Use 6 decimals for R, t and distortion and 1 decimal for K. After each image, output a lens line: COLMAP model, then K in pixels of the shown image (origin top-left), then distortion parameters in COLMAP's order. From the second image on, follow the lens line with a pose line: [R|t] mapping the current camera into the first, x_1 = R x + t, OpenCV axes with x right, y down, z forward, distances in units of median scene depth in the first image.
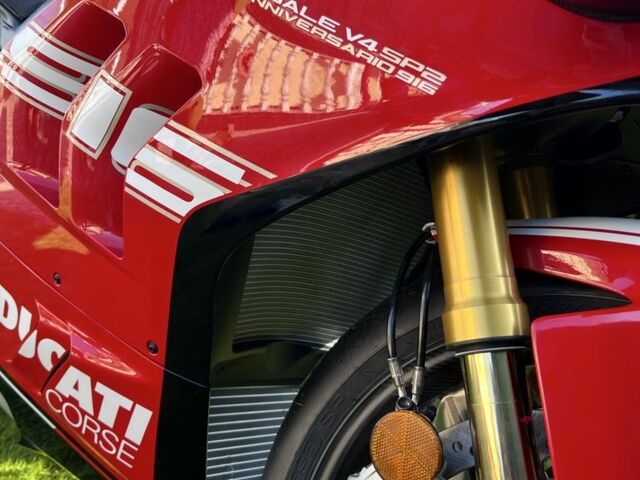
lens RADIAL K [[665.2, 0, 320.0], [0, 665.2, 240.0], [0, 0, 1]] dist [-0.005889, -0.008327]
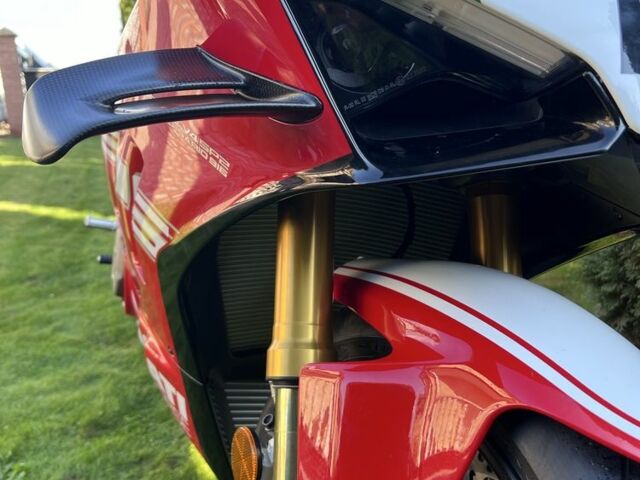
lens RADIAL K [[665.2, 0, 320.0], [0, 665.2, 240.0], [0, 0, 1]] dist [-0.005889, -0.008327]
pose [[0.879937, -0.003282, -0.475079, 0.595777], [0.029783, 0.998390, 0.048267, -0.104394], [0.474156, -0.056621, 0.878618, 0.002913]]
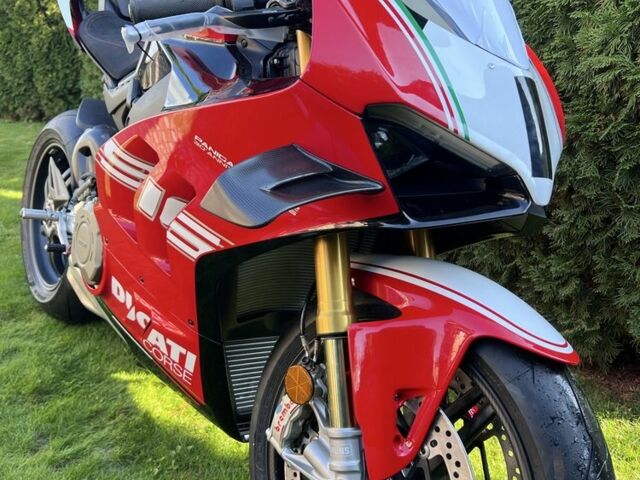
lens RADIAL K [[665.2, 0, 320.0], [0, 665.2, 240.0], [0, 0, 1]] dist [-0.005889, -0.008327]
pose [[0.981974, -0.017428, -0.188210, 0.409554], [0.044498, 0.989069, 0.140578, -0.280622], [0.183703, -0.146419, 0.972016, -0.616705]]
